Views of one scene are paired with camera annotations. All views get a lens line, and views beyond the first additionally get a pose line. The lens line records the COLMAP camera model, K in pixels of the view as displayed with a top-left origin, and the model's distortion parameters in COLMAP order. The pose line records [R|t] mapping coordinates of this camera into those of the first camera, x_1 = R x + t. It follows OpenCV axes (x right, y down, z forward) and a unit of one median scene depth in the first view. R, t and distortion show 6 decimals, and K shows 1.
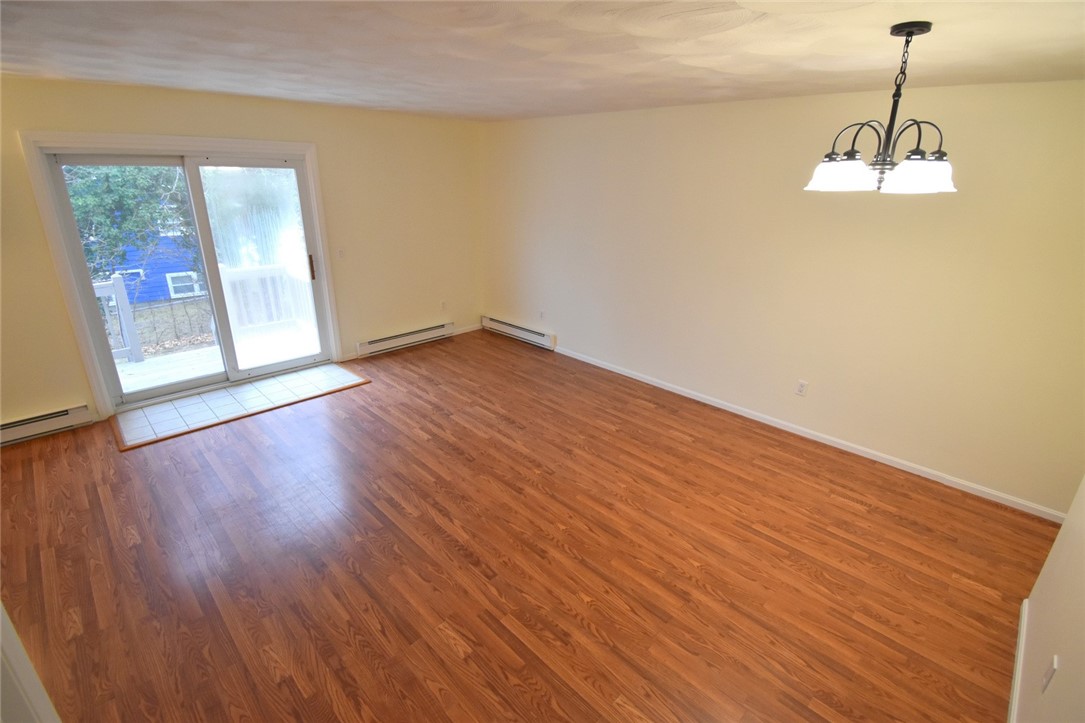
lens RADIAL K [[502.6, 0, 548.0], [0, 502.6, 358.6], [0, 0, 1]] dist [-0.019300, -0.003420]
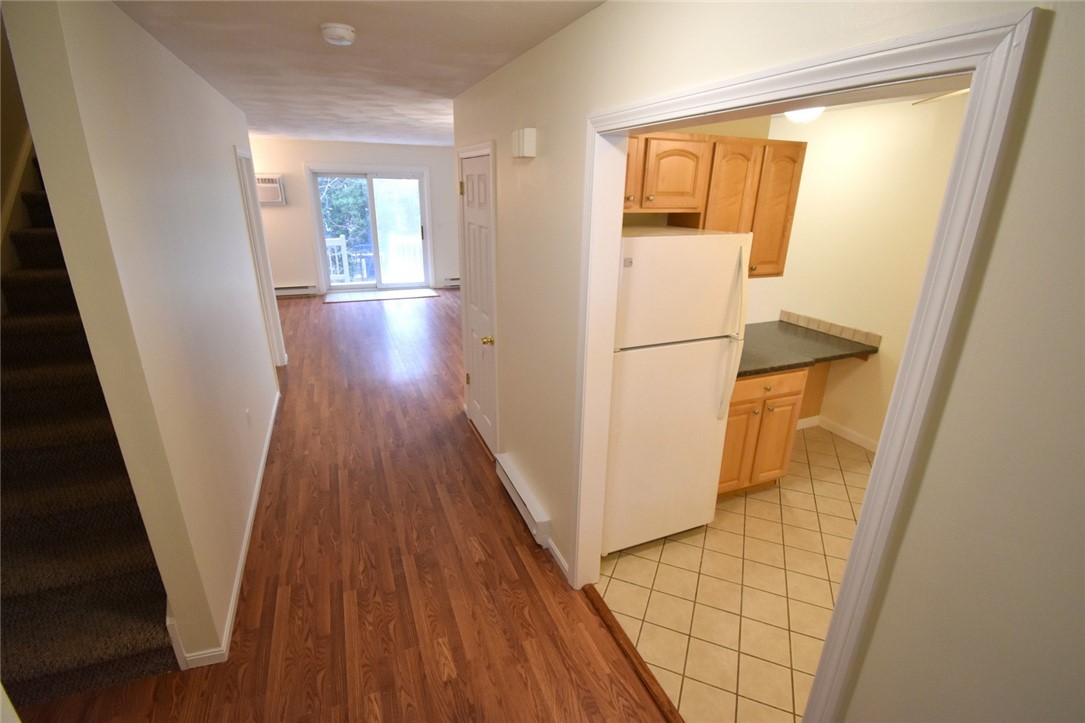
lens RADIAL K [[502.6, 0, 540.0], [0, 502.6, 365.8], [0, 0, 1]] dist [-0.019300, -0.003420]
pose [[0.916649, 0.135544, -0.376008, 0.703919], [-0.140418, 0.989985, 0.014554, 0.221167], [0.374215, 0.039457, 0.926502, -0.549990]]
